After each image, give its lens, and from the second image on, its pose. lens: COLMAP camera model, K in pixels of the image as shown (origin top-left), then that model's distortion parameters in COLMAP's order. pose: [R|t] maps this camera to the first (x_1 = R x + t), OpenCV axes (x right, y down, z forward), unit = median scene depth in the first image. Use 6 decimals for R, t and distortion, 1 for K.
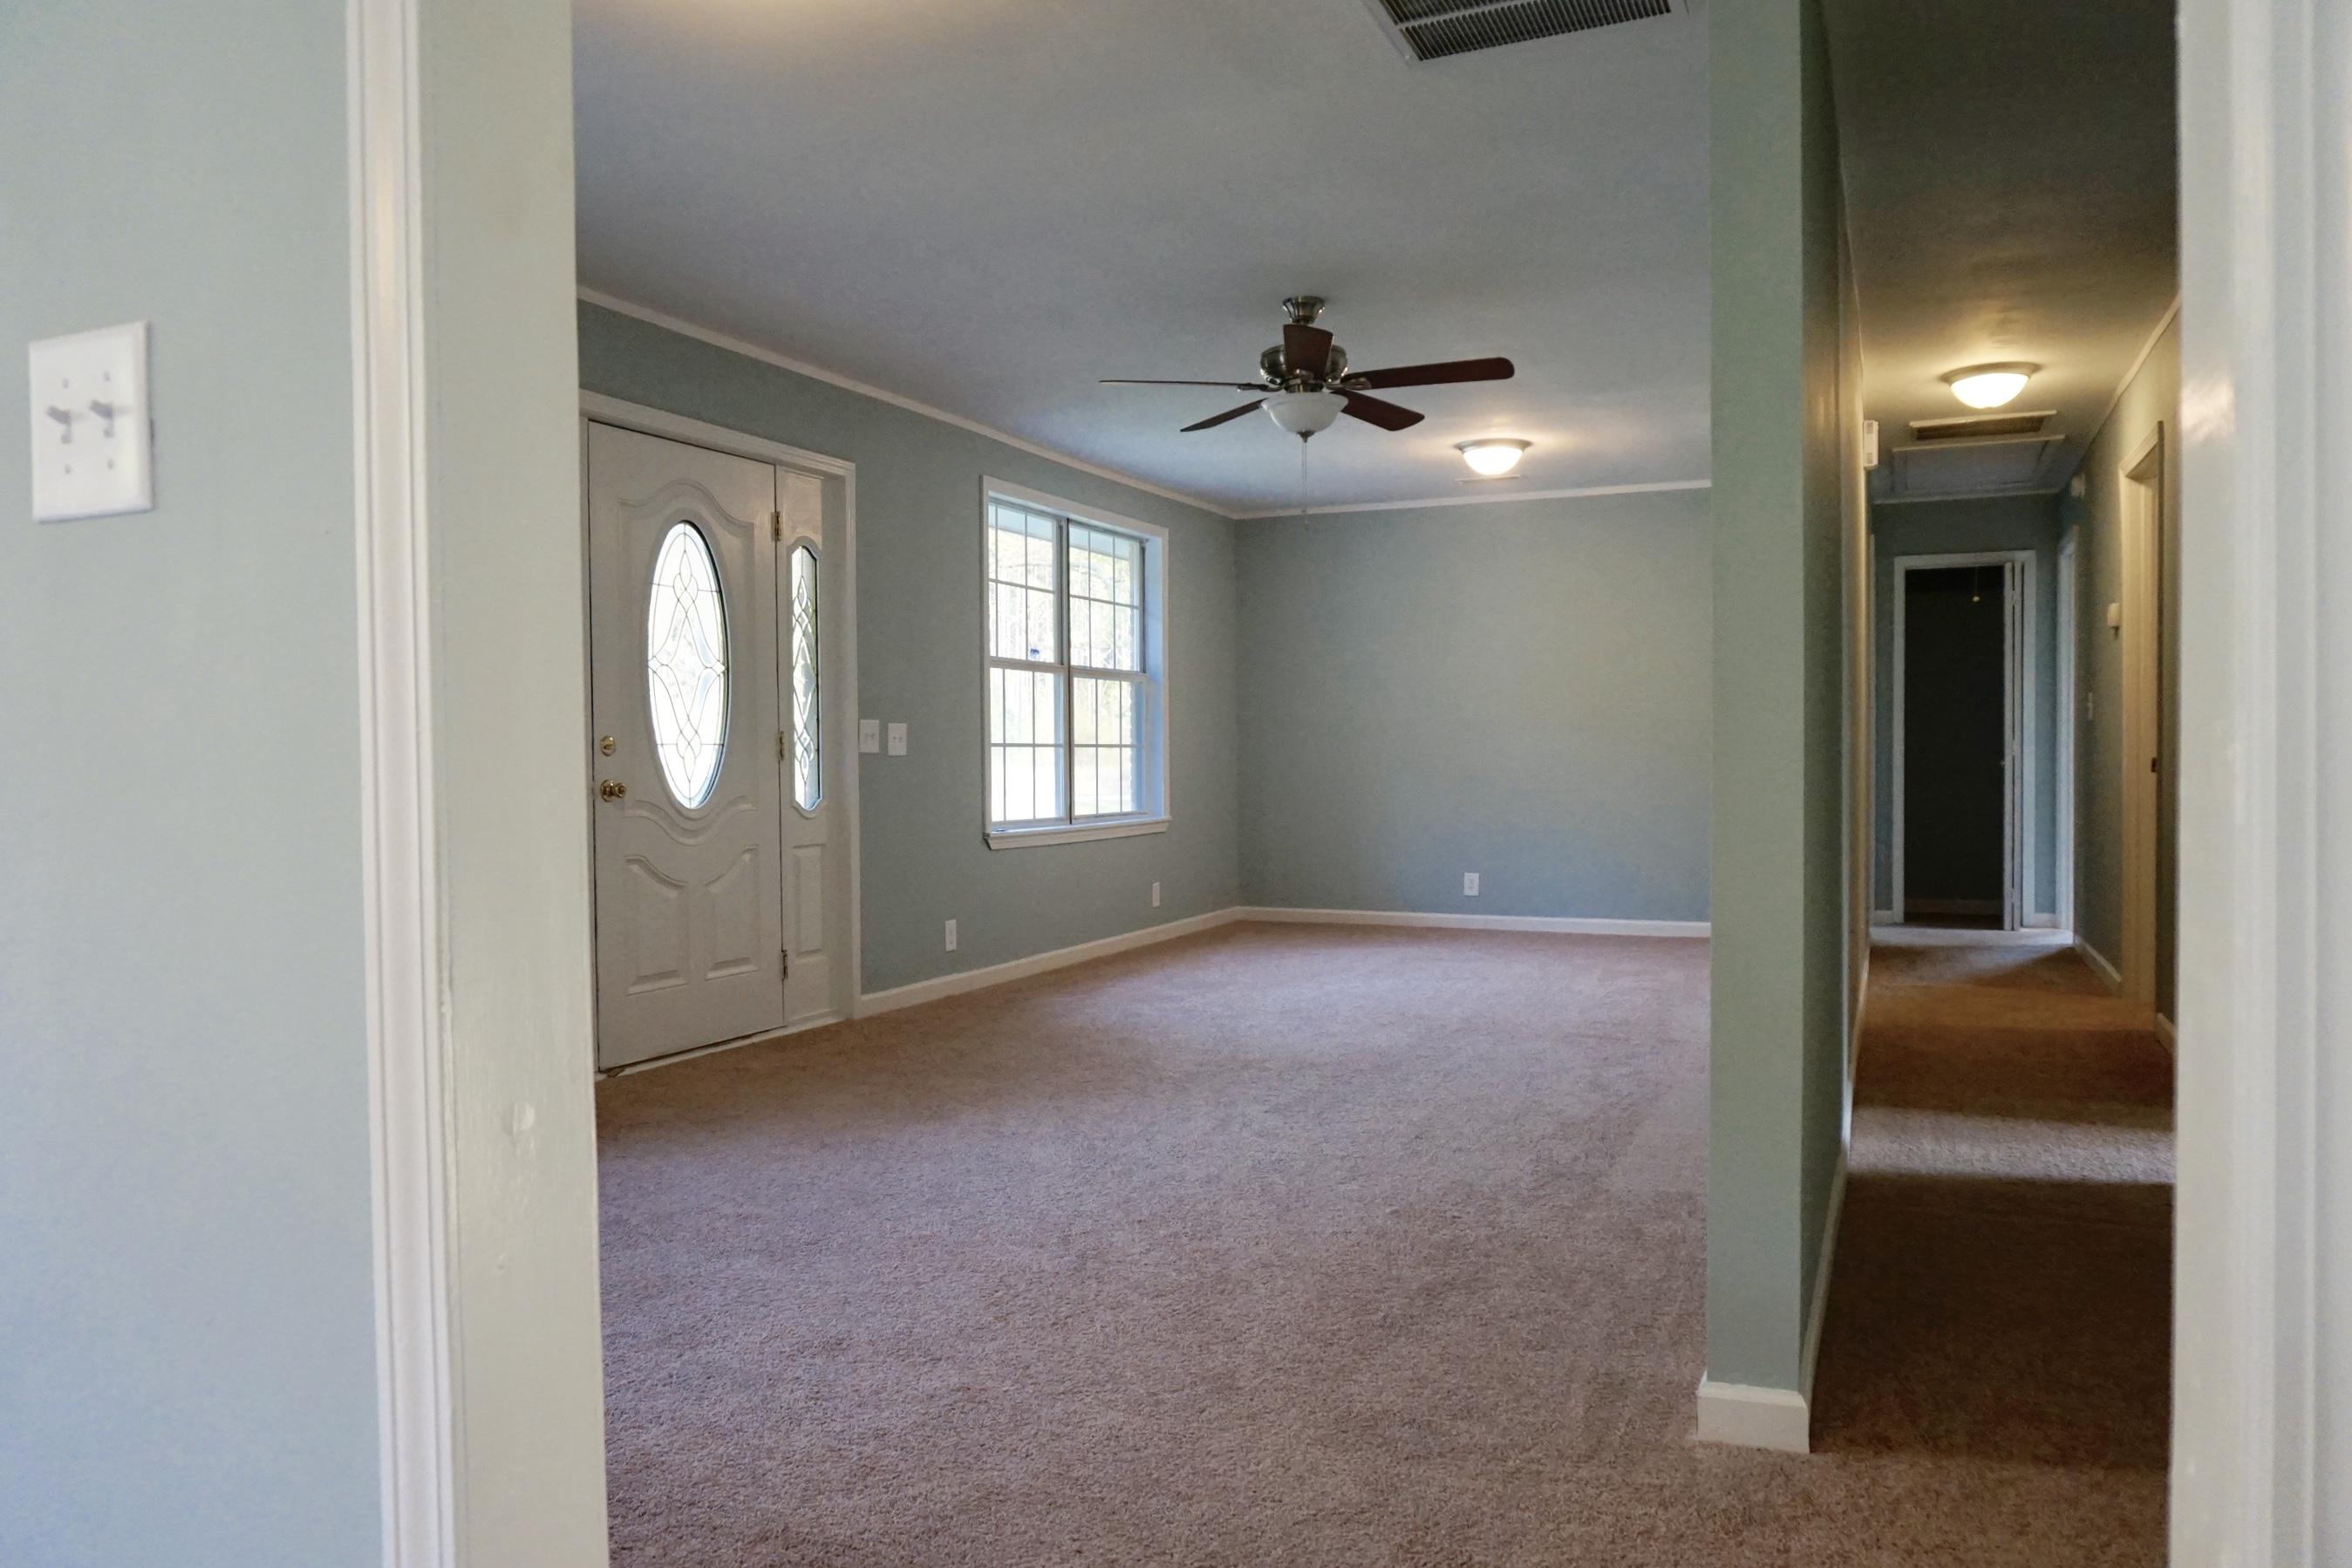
lens RADIAL K [[1647.3, 0, 1176.0], [0, 1647.3, 784.0], [0, 0, 1]] dist [-0.048404, 0.062867]
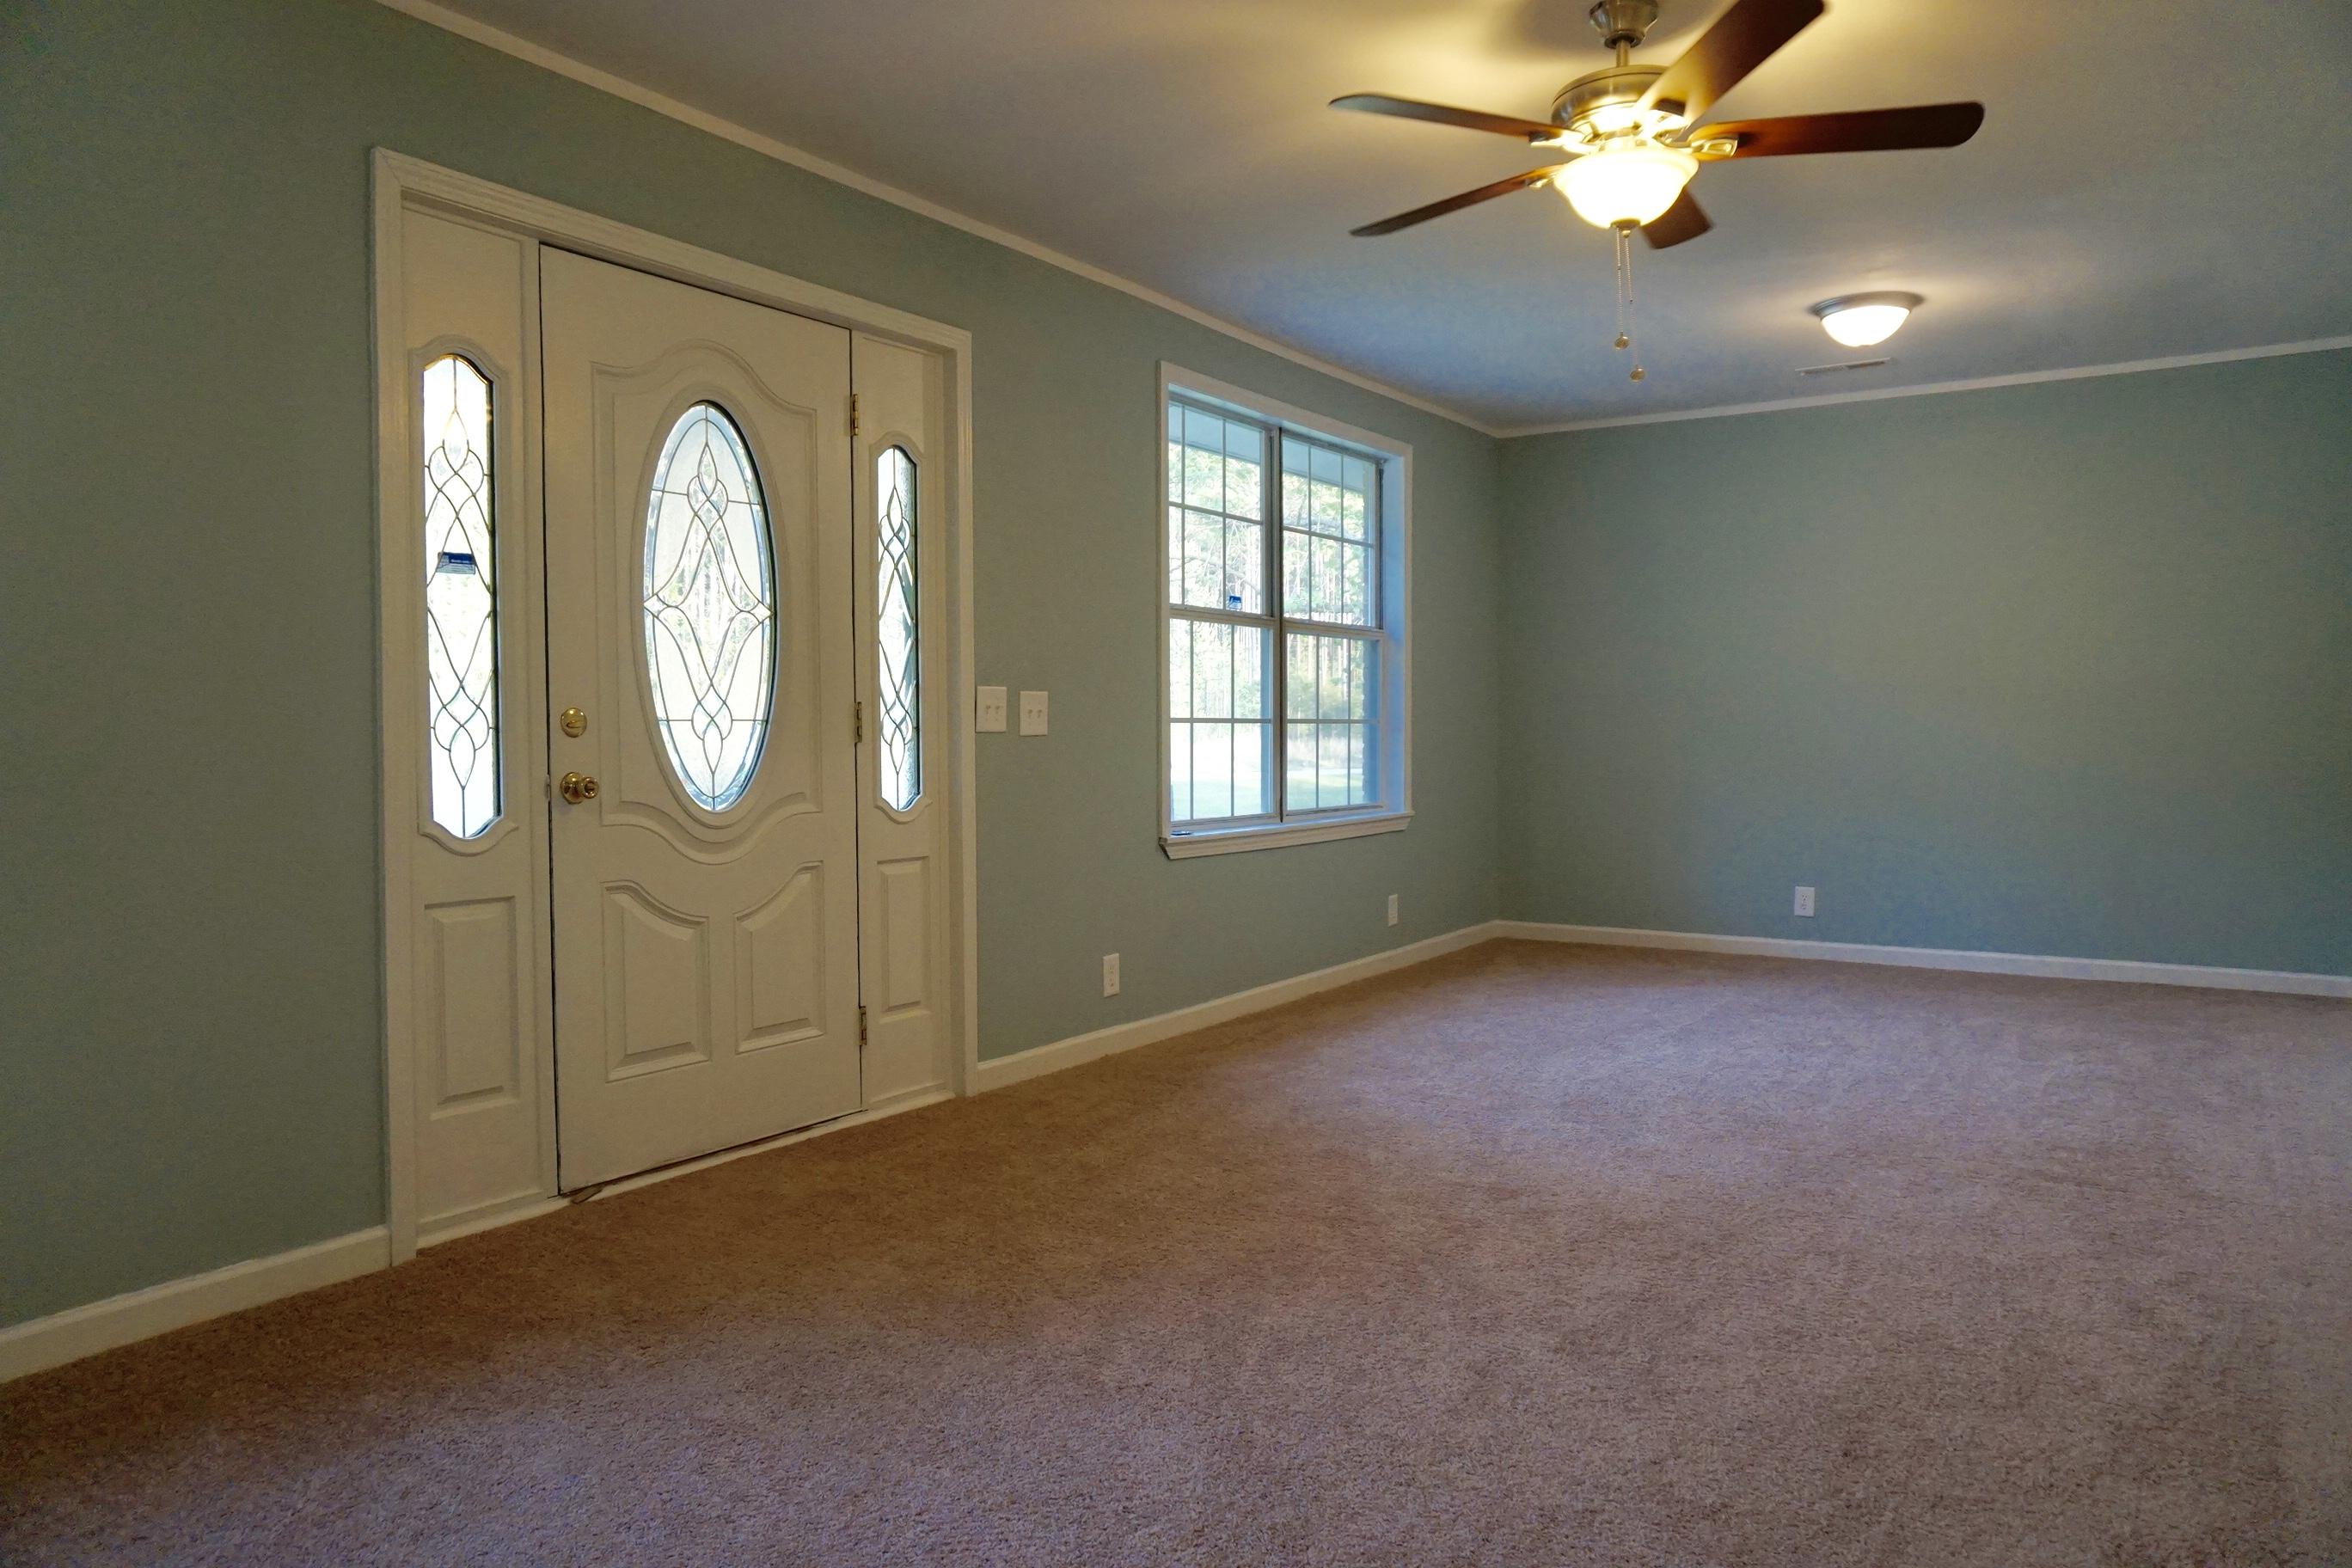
lens RADIAL K [[1647.3, 0, 1176.0], [0, 1647.3, 784.0], [0, 0, 1]] dist [-0.048404, 0.062867]
pose [[0.988479, 0.008386, -0.151123, 0.004728], [-0.005765, 0.999825, 0.017777, -0.007967], [0.151245, -0.016701, 0.988355, 0.253950]]
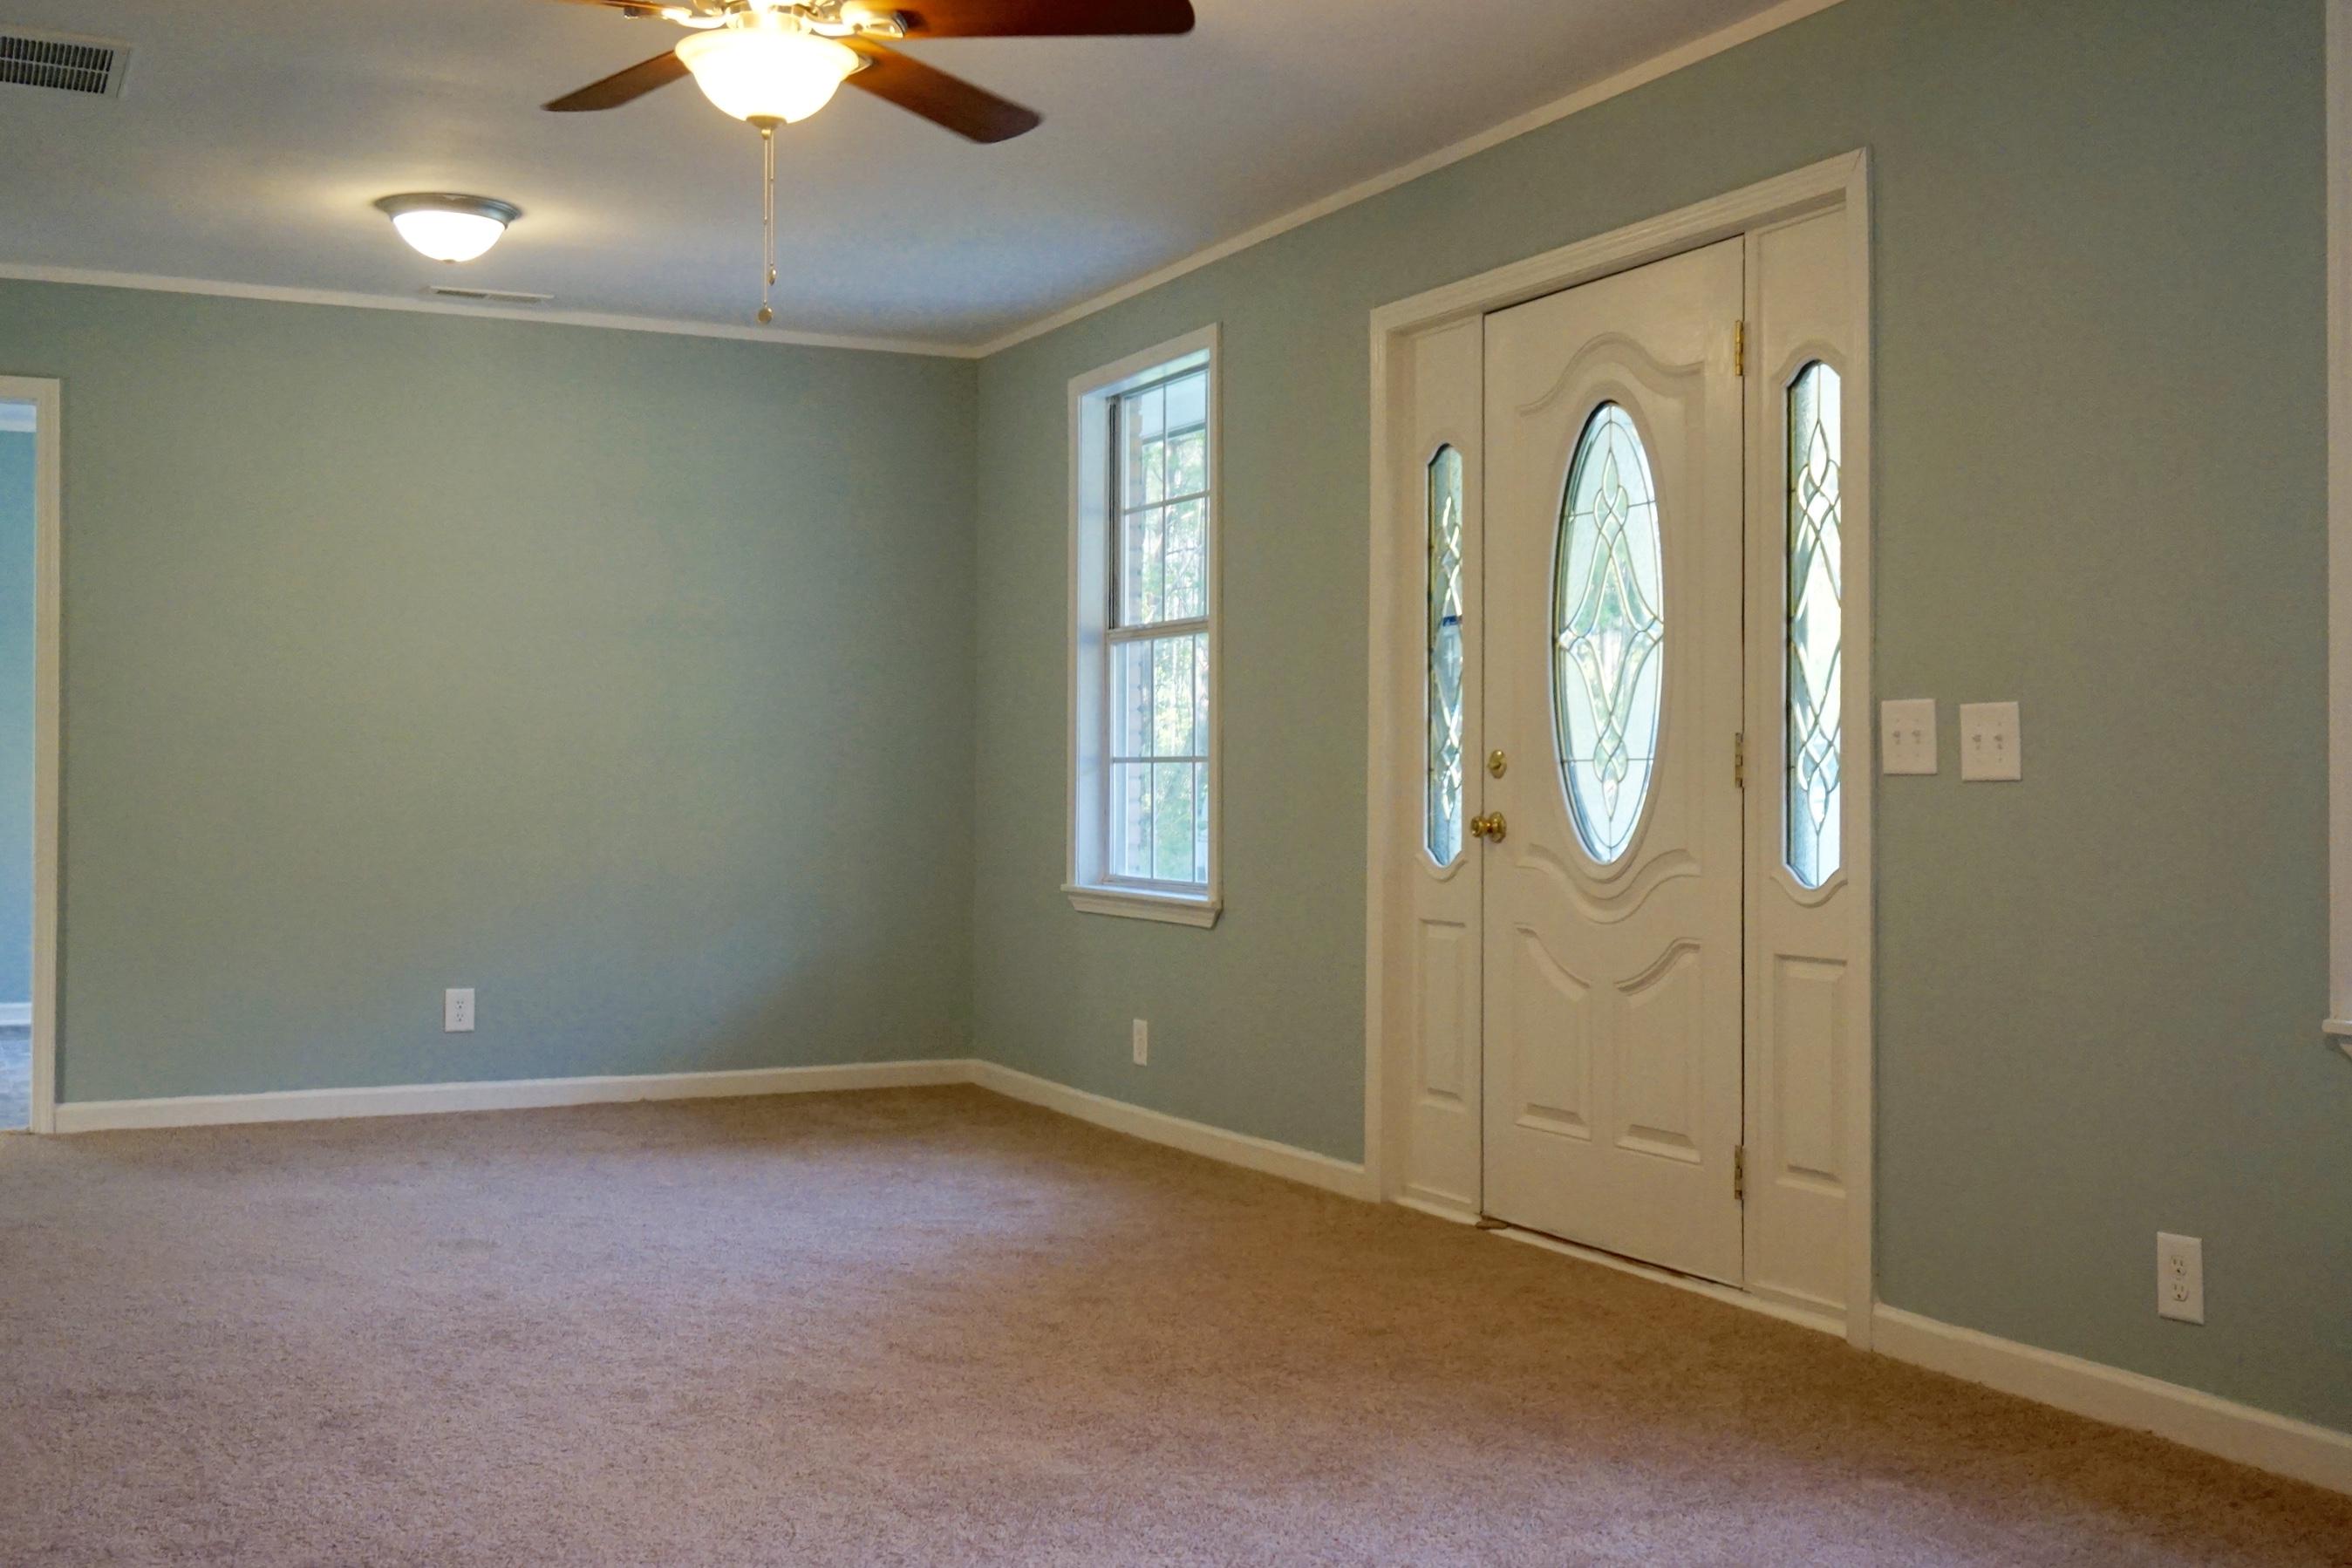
lens RADIAL K [[2479.7, 0, 1176.0], [0, 2479.7, 784.0], [0, 0, 1]] dist [0.004574, 0.001974]
pose [[-0.641069, 0.007155, -0.767450, 0.403533], [-0.009633, 0.999803, 0.017368, -0.022763], [0.767422, 0.018527, -0.640874, 1.124187]]
